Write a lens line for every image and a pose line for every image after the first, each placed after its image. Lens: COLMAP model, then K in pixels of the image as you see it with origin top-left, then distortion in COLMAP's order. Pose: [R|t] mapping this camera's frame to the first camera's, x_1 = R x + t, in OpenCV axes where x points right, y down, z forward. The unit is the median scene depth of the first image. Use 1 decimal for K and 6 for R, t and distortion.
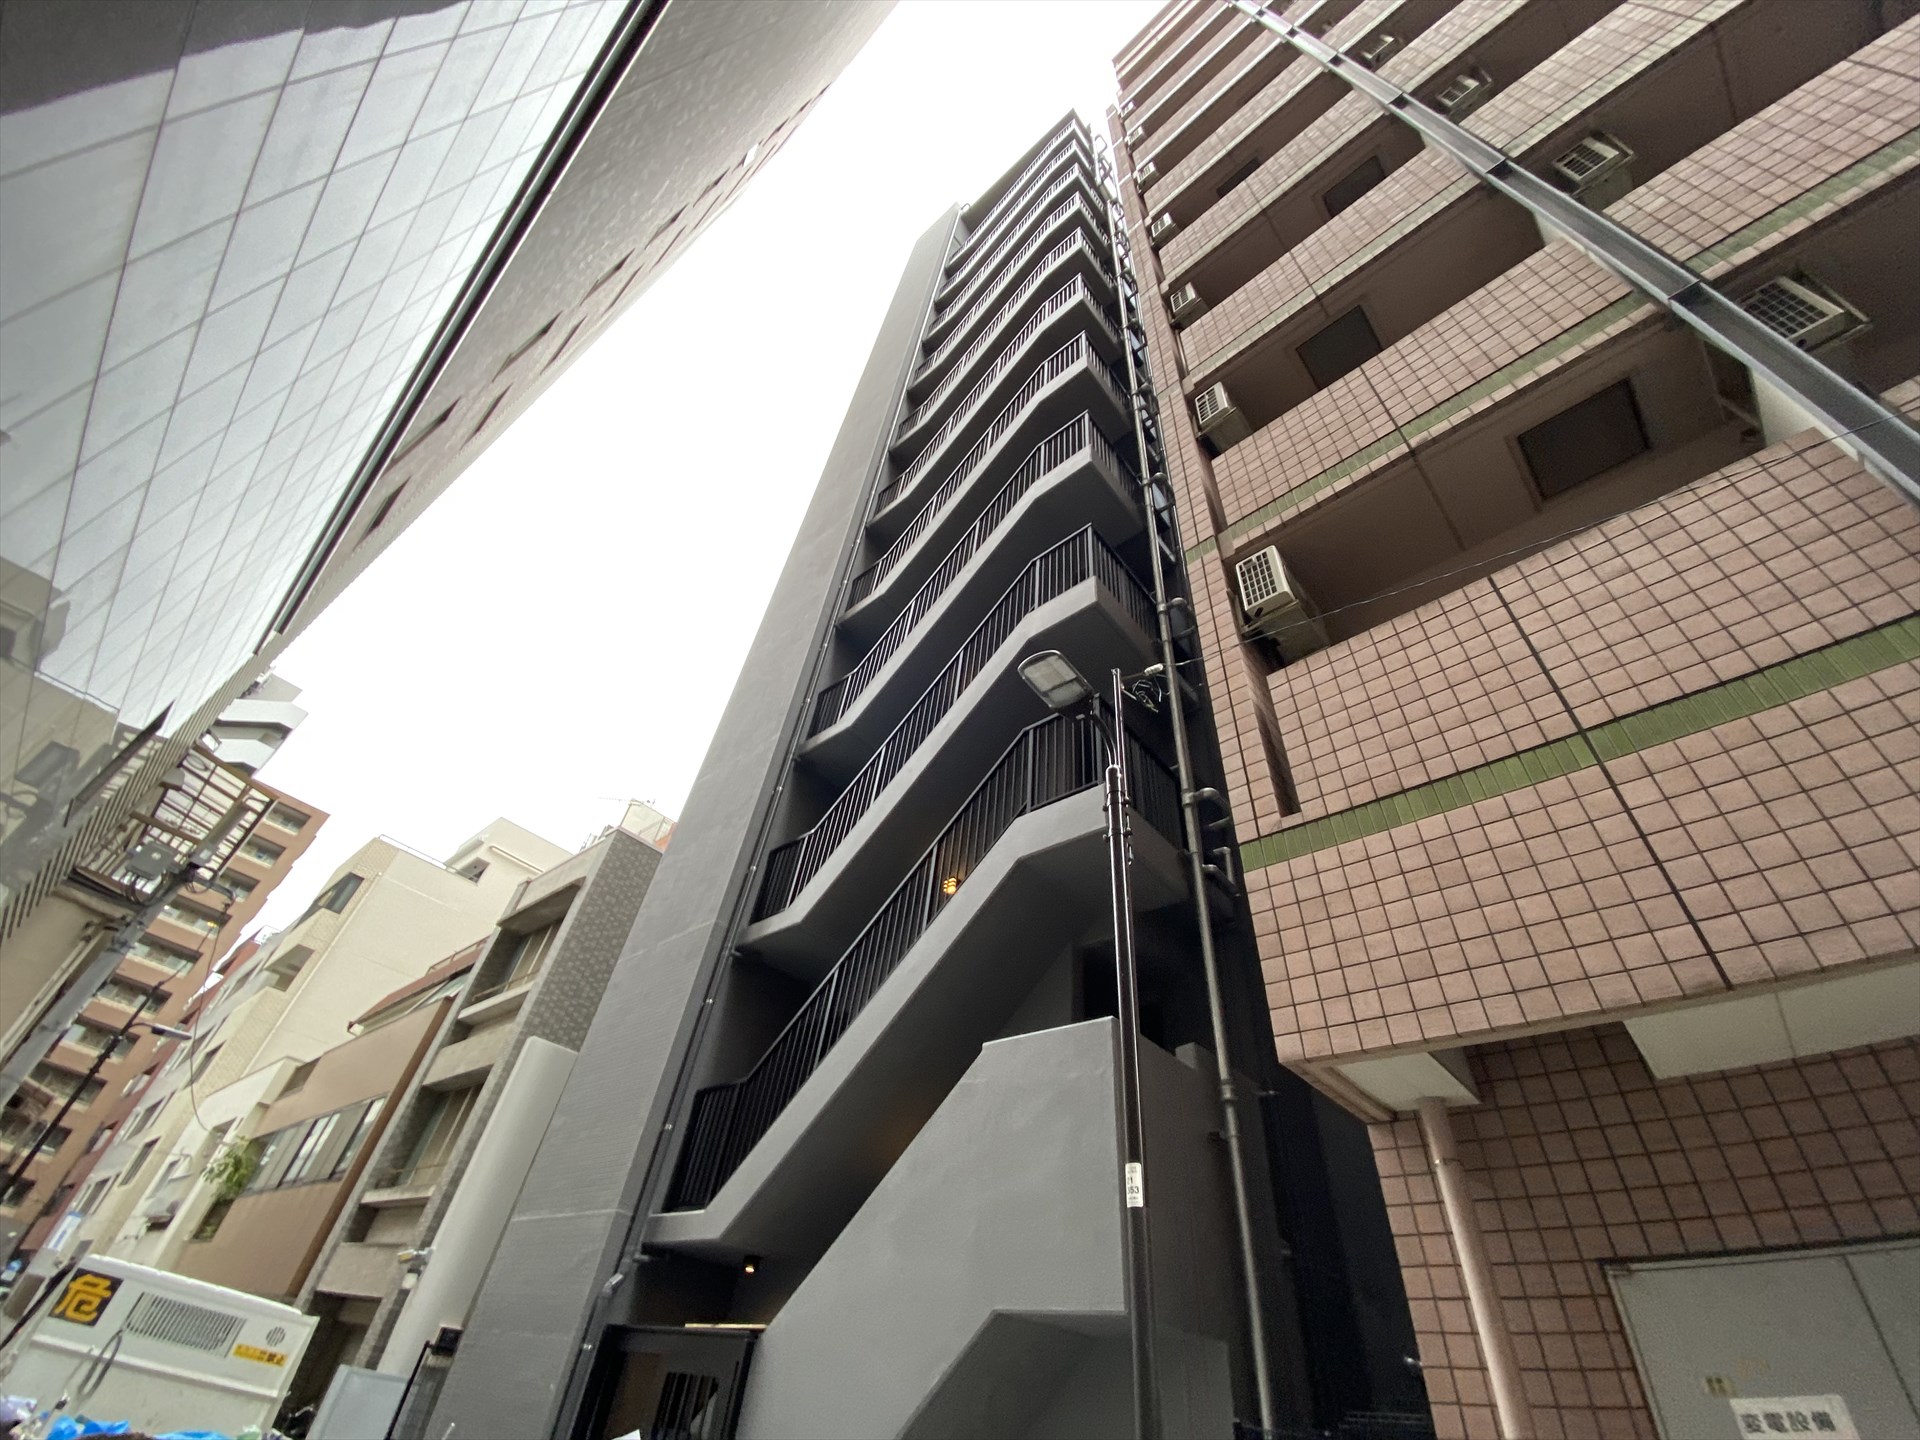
lens RADIAL K [[768.7, 0, 963.3], [0, 768.7, 721.2], [0, 0, 1]] dist [0.015494, -0.018653]
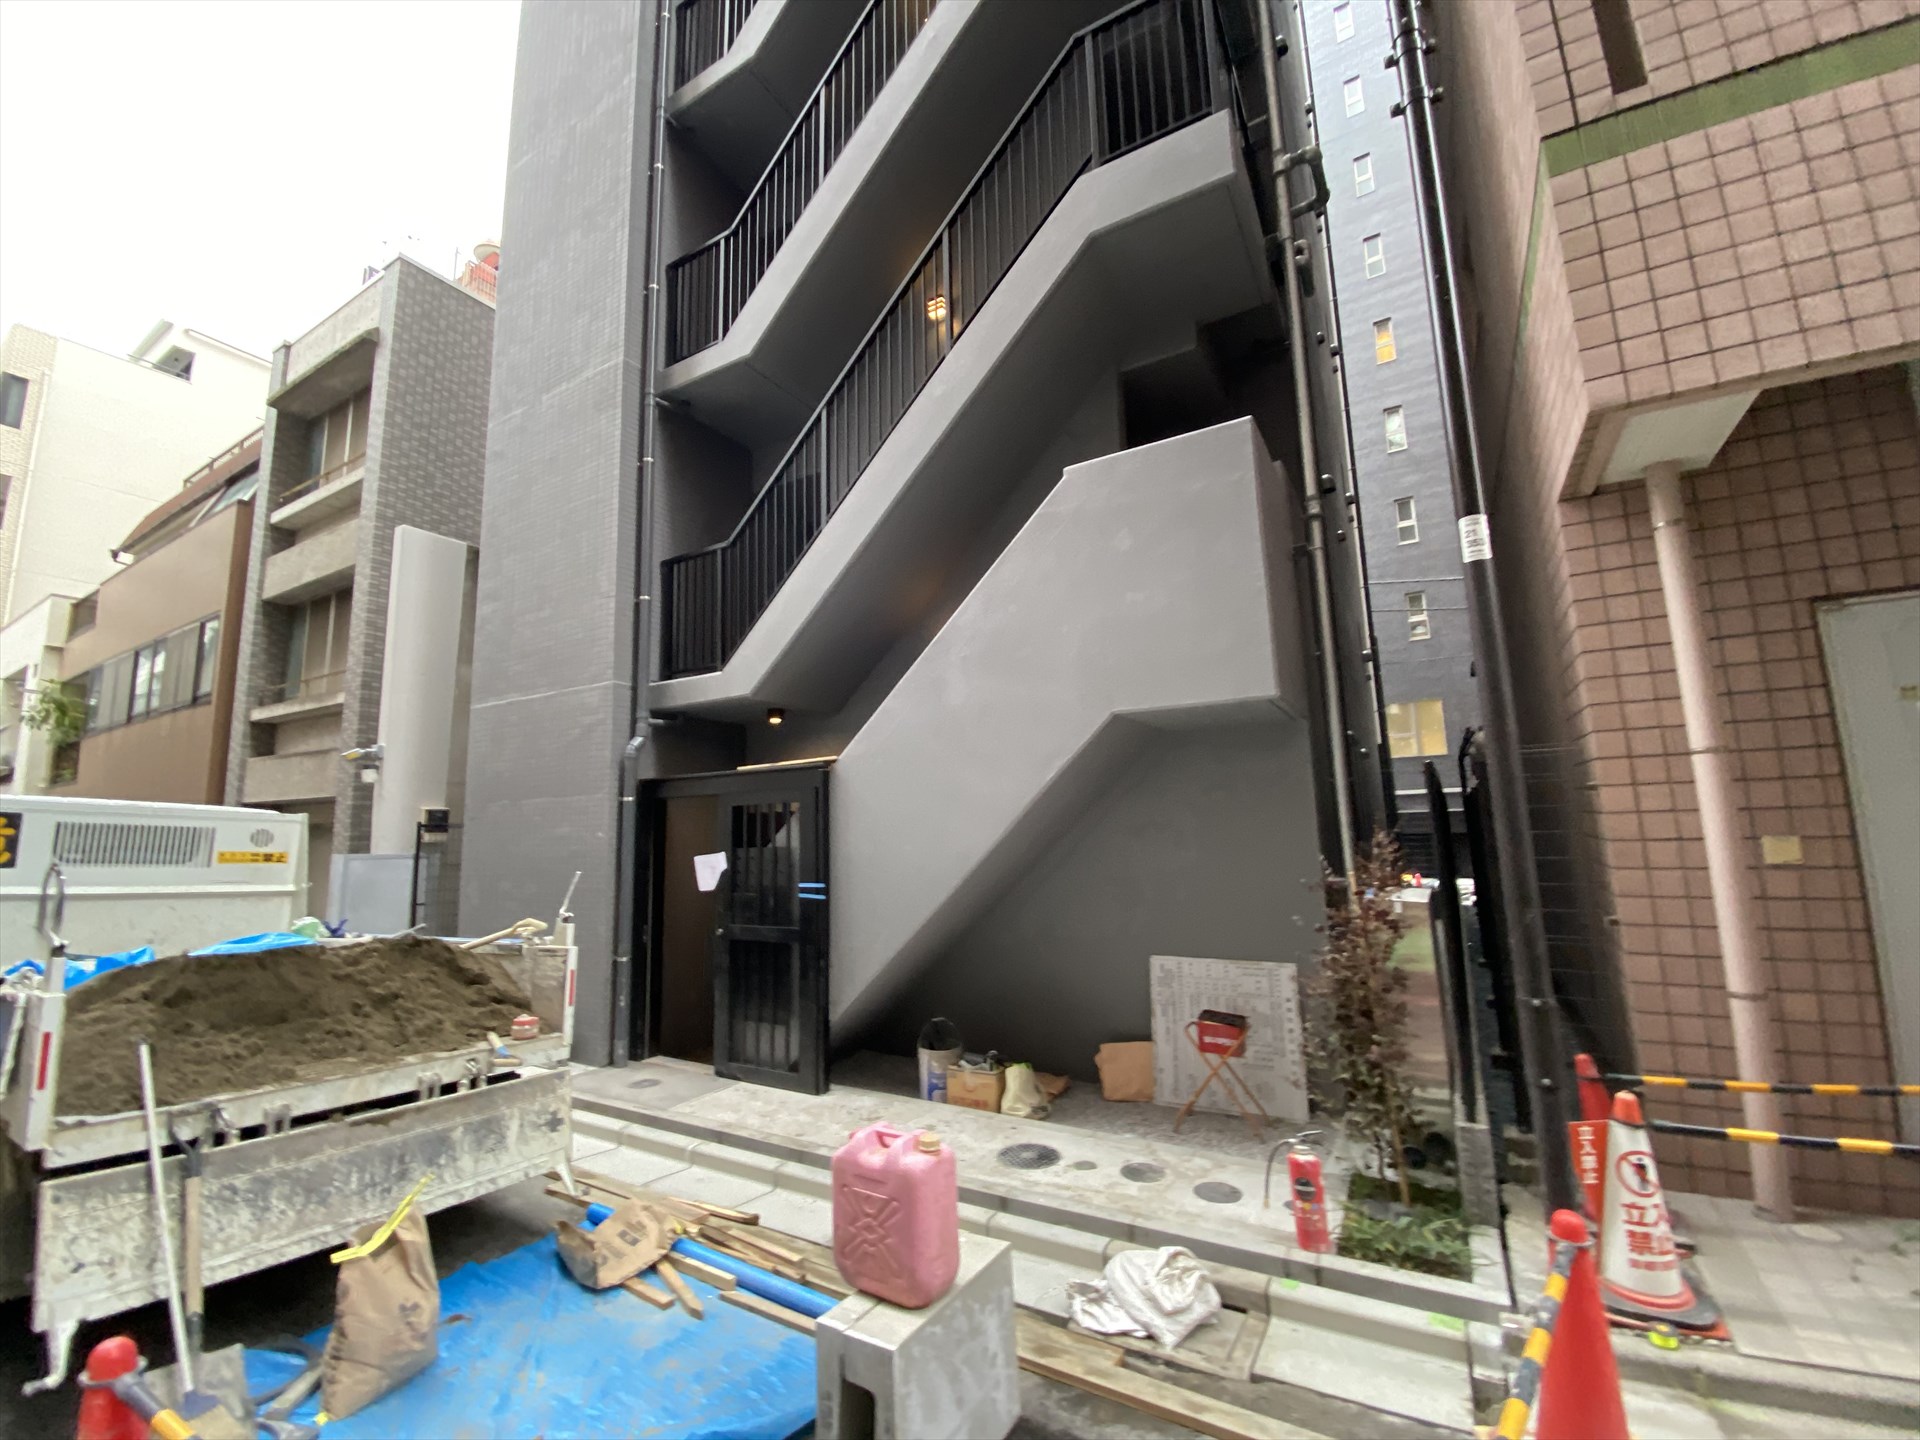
lens RADIAL K [[784.0, 0, 974.8], [0, 784.0, 716.8], [0, 0, 1]] dist [0.012684, -0.019248]
pose [[0.977503, -0.093494, 0.189067, -0.193792], [-0.030770, 0.823590, 0.566351, 0.118985], [-0.208664, -0.559427, 0.802185, 0.131472]]
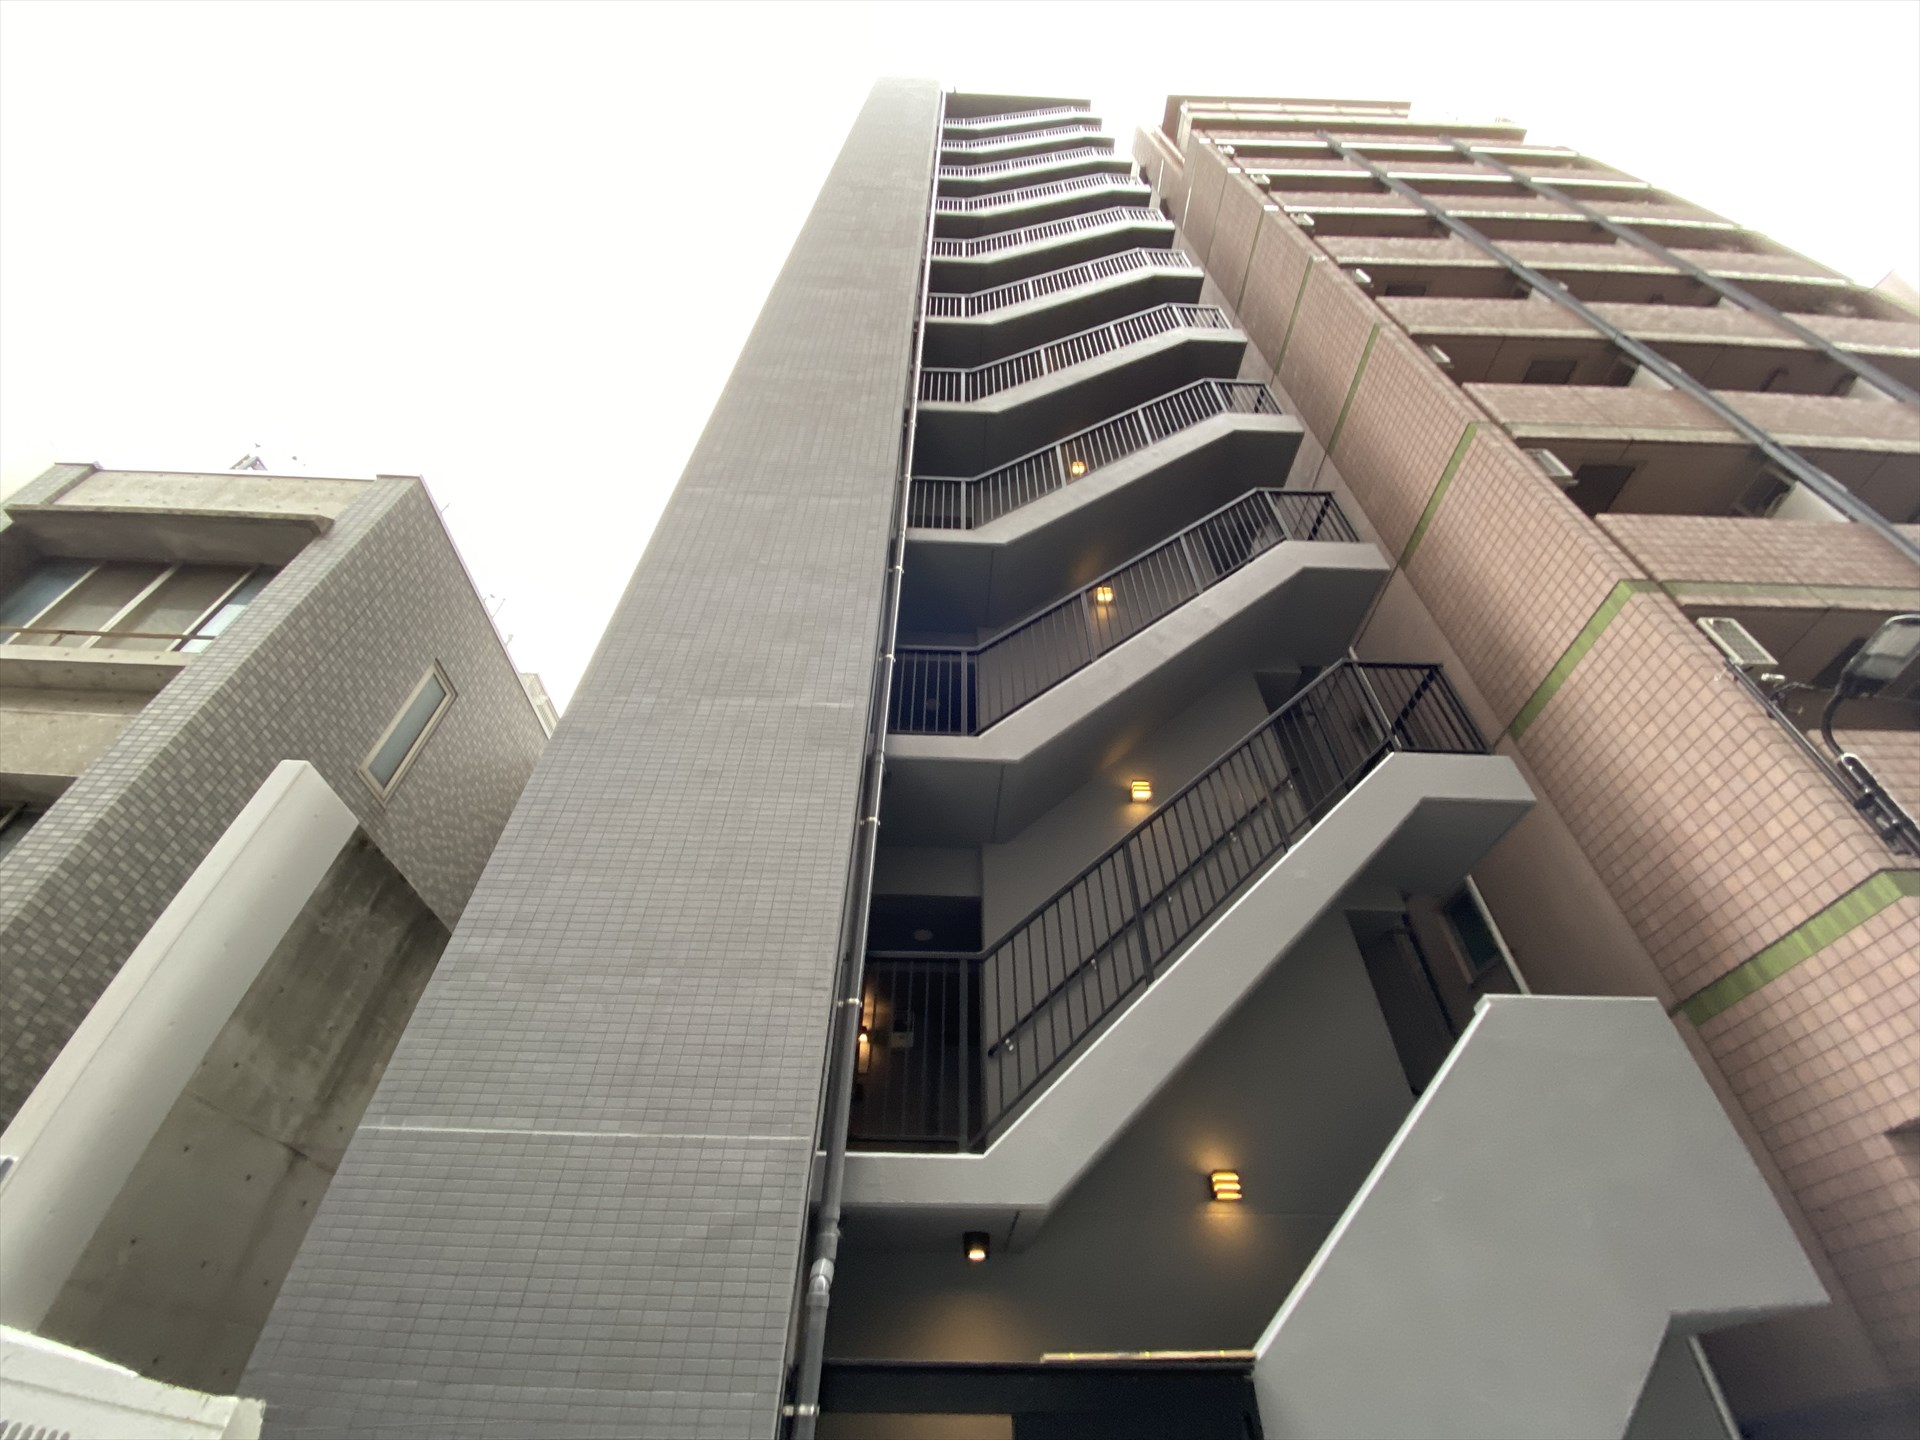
lens RADIAL K [[768.7, 0, 963.3], [0, 768.7, 721.2], [0, 0, 1]] dist [0.015494, -0.018653]
pose [[0.733506, 0.399054, 0.550204, -0.704051], [-0.413379, 0.904494, -0.104917, 0.351422], [-0.539524, -0.150485, 0.828413, 0.497327]]
